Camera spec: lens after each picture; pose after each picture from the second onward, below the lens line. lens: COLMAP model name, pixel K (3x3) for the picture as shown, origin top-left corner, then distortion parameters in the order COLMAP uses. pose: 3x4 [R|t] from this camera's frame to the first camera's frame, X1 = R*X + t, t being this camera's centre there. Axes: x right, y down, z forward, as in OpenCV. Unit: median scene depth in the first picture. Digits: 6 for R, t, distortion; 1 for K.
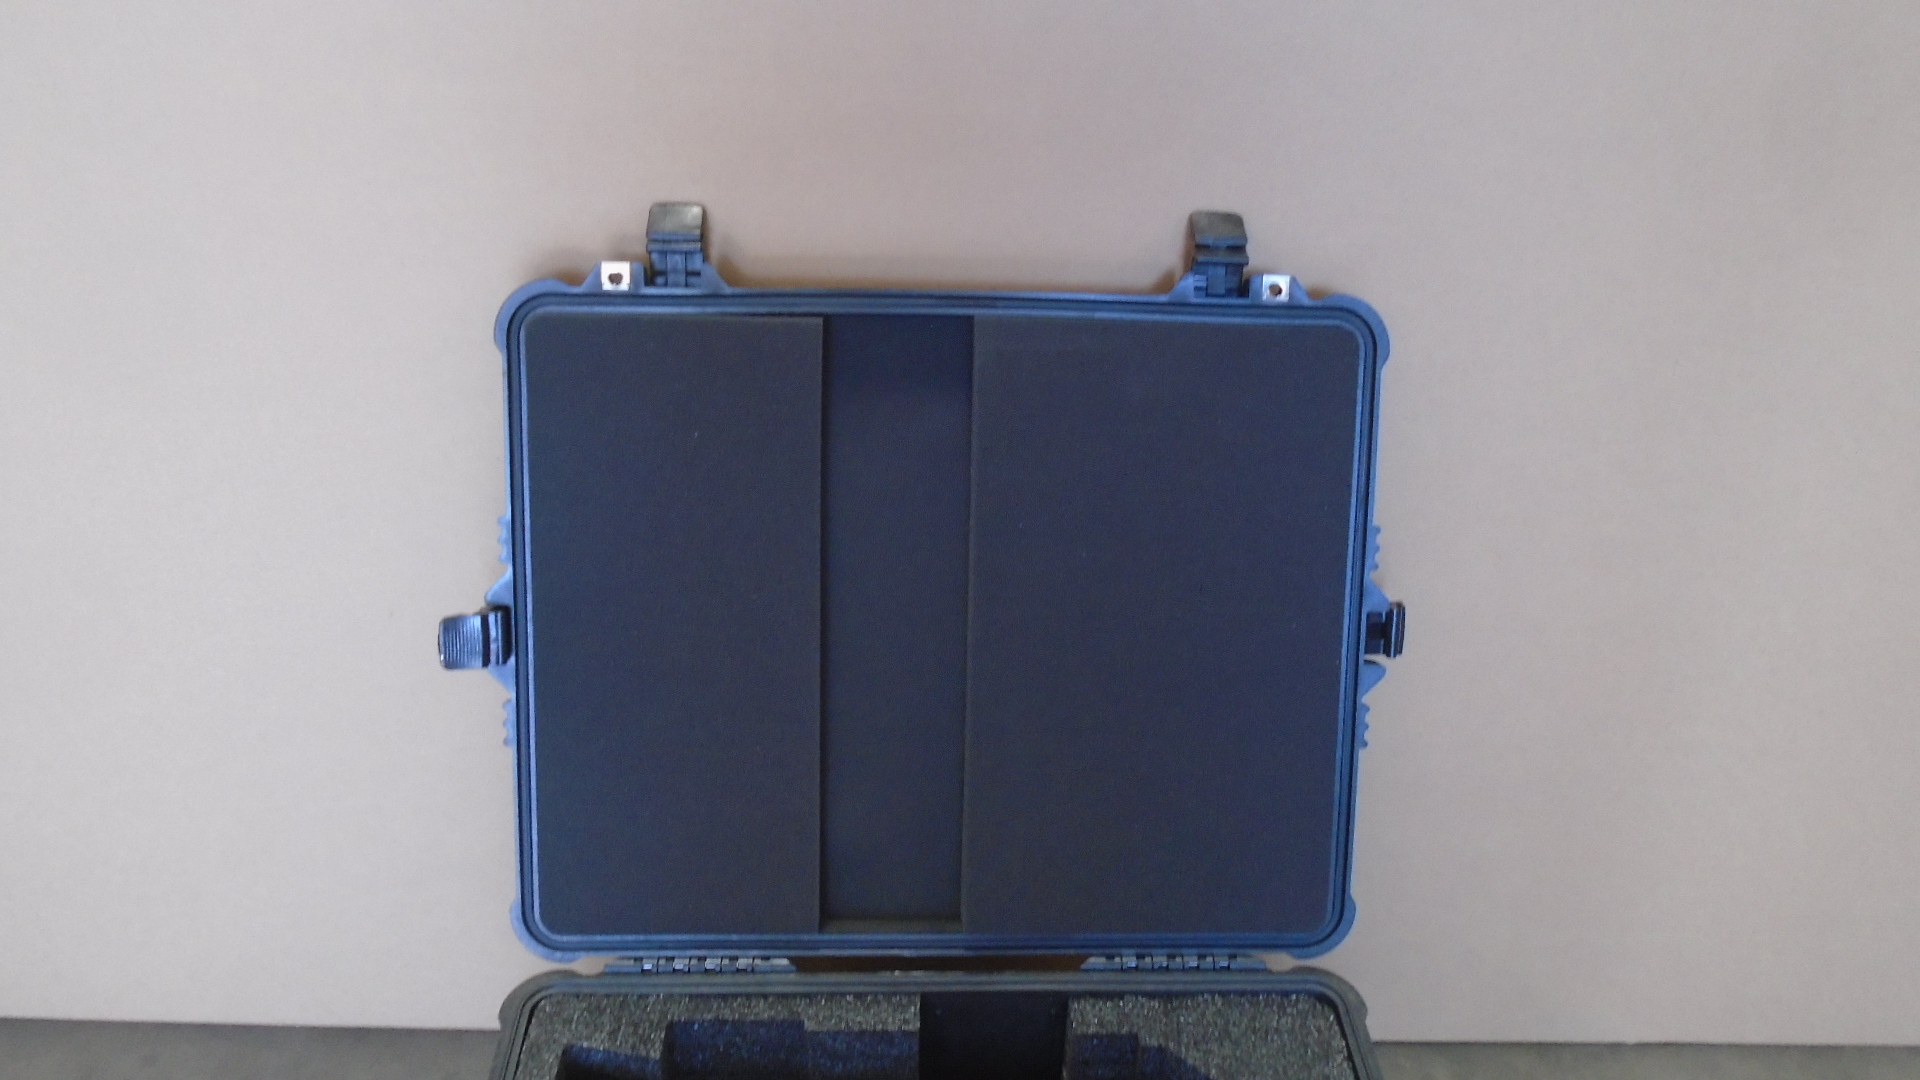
lens RADIAL K [[1491.0, 0, 960.0], [0, 1491.0, 540.0], [0, 0, 1]] dist [-0.013508, 0.005604]
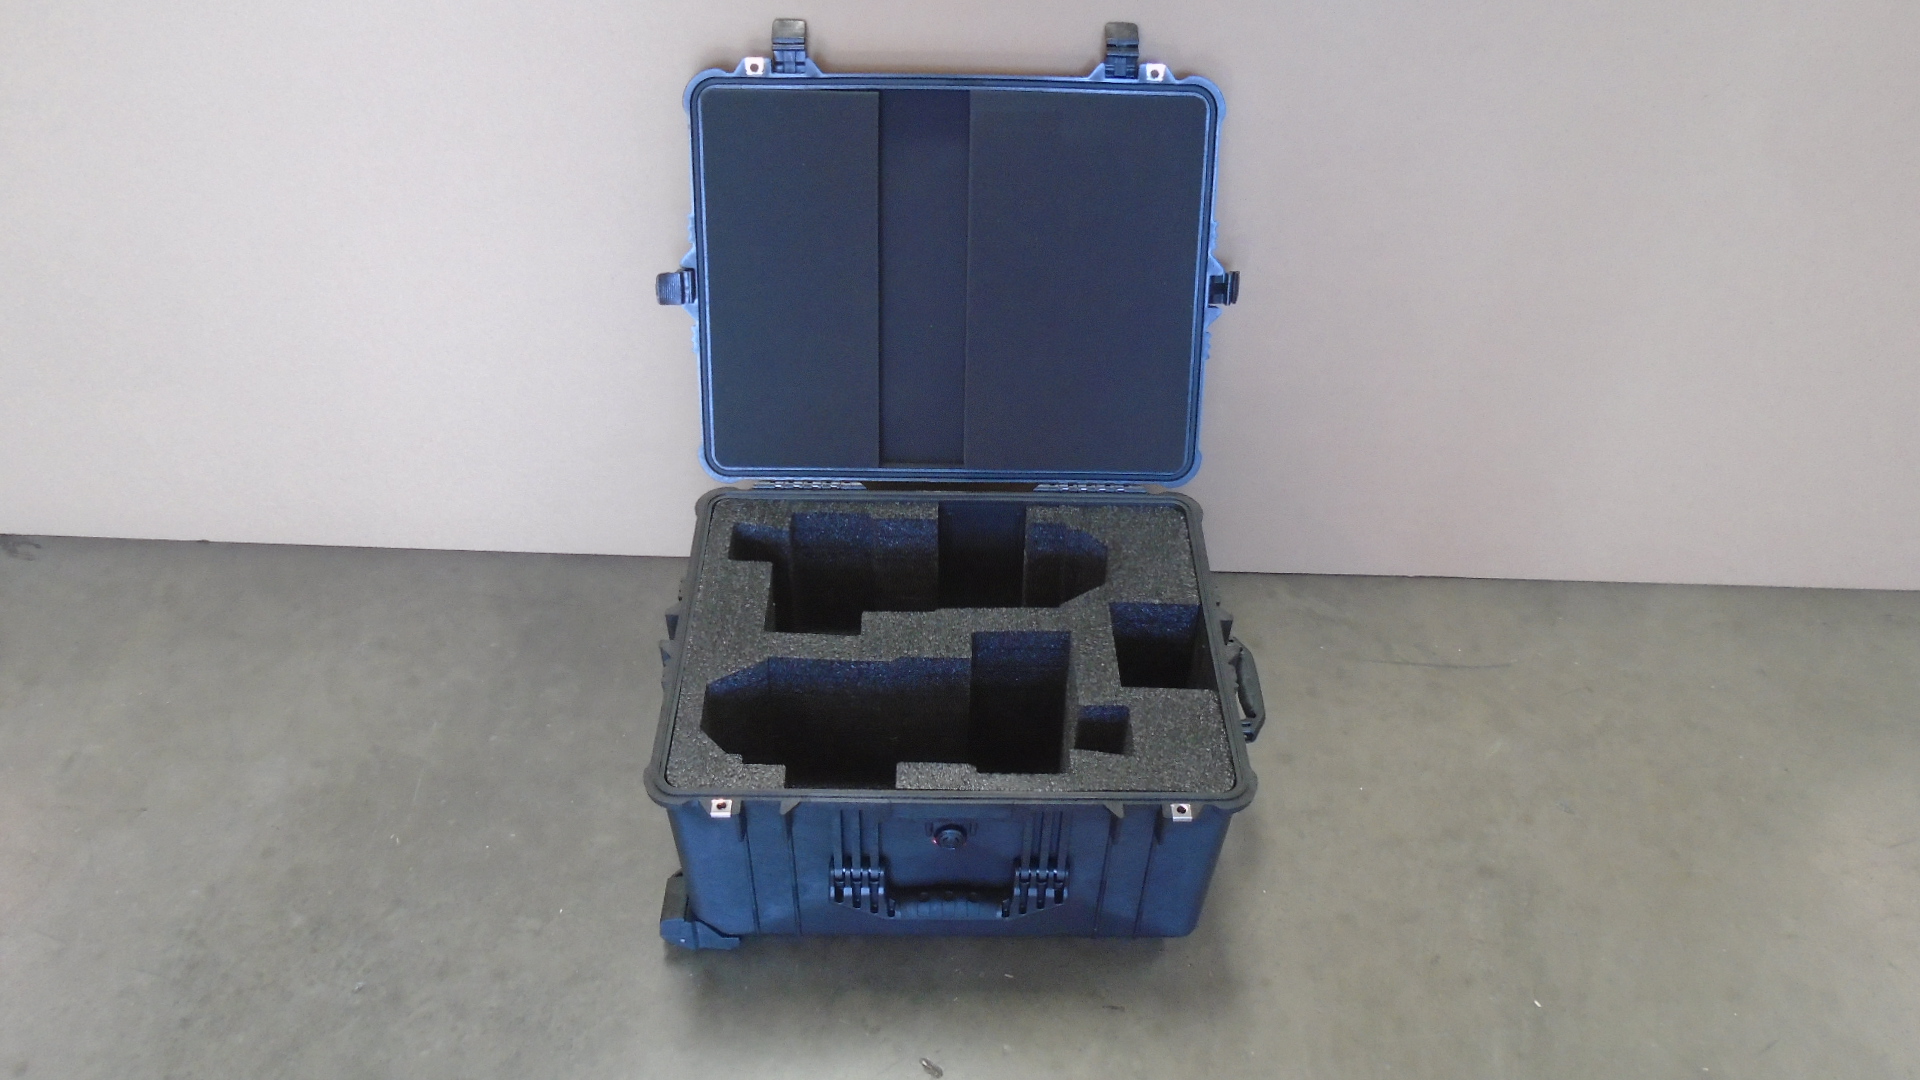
lens RADIAL K [[1609.3, 0, 966.1], [0, 1609.3, 551.1], [0, 0, 1]] dist [-0.013314, 0.003942]
pose [[0.999426, 0.007734, -0.032993, 0.065905], [-0.002461, 0.987605, 0.156941, 0.072527], [0.033798, -0.156770, 0.987057, -0.821782]]
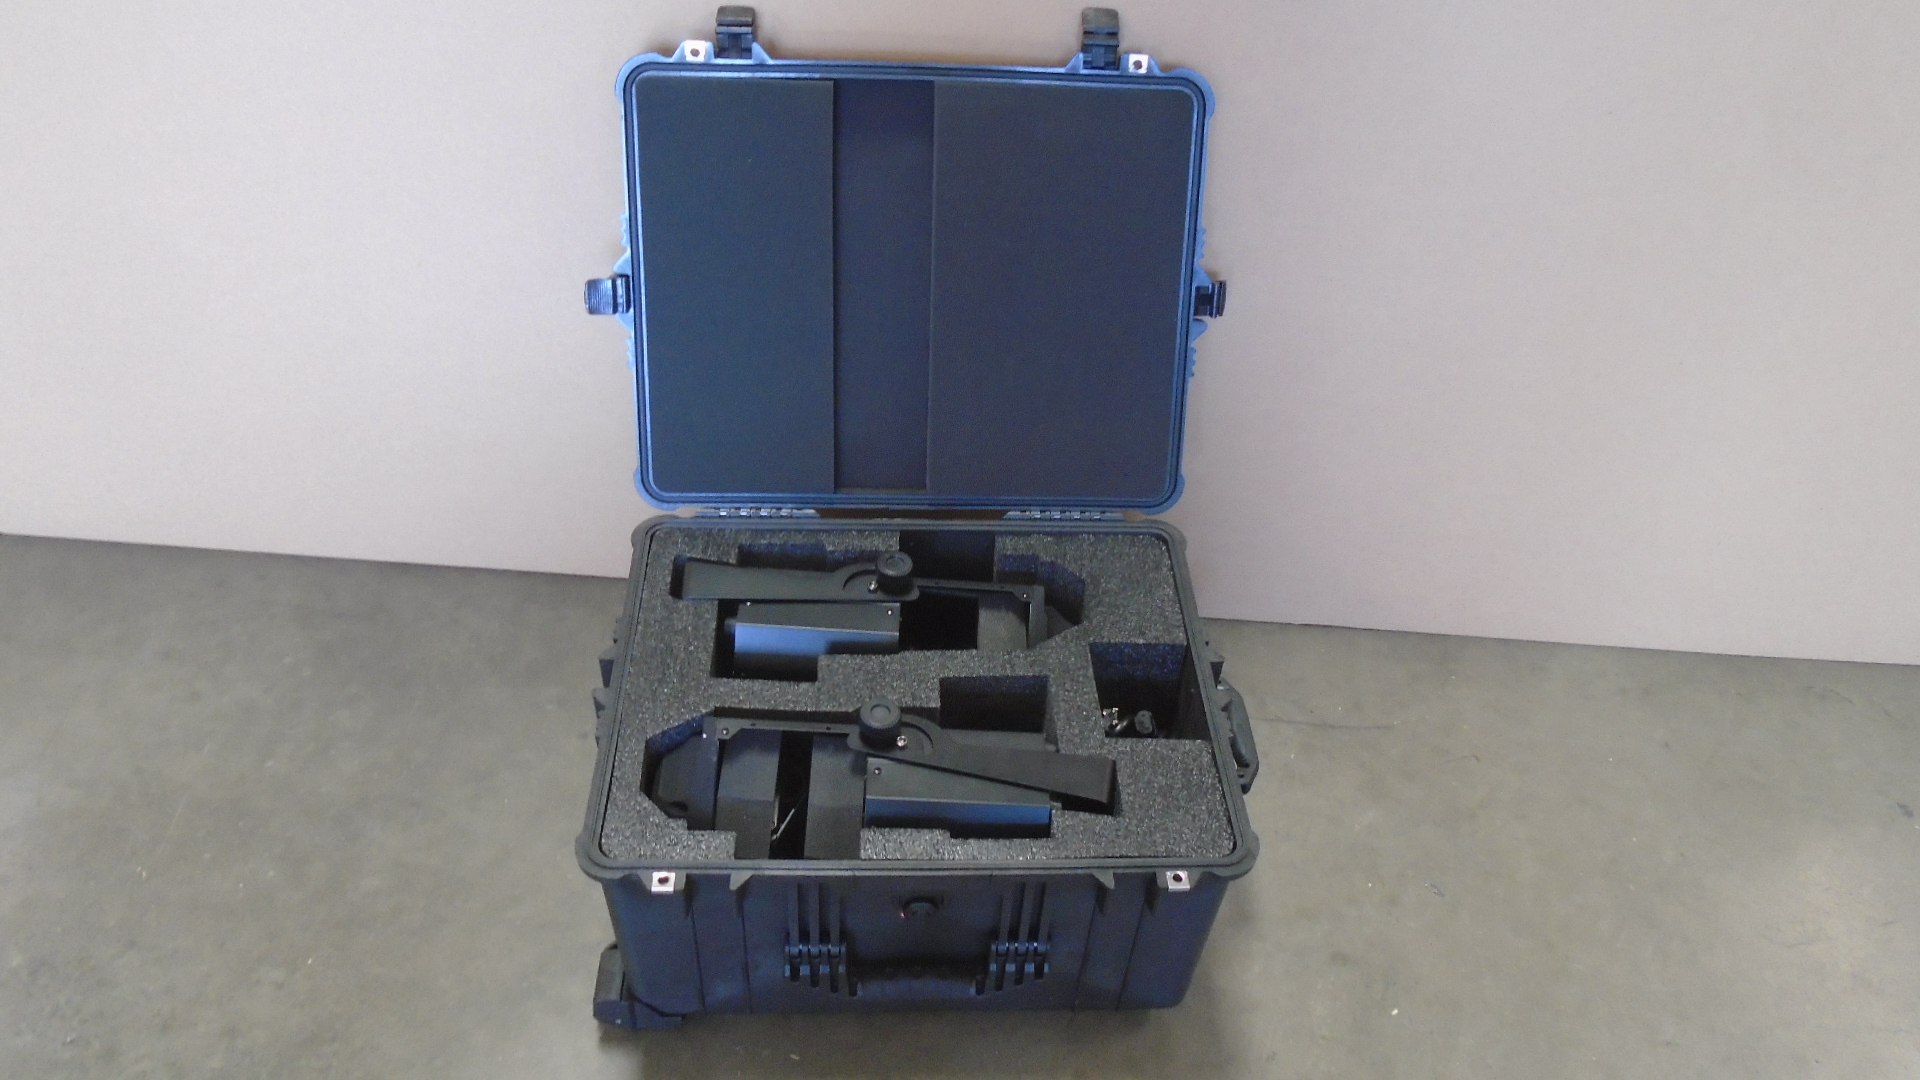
lens RADIAL K [[1598.8, 0, 967.4], [0, 1598.8, 546.1], [0, 0, 1]] dist [0.026384, 0.003599]
pose [[0.999901, 0.004626, 0.013305, 0.022053], [-0.006619, 0.988058, 0.153939, 0.062856], [-0.012434, -0.154012, 0.987991, -0.656300]]
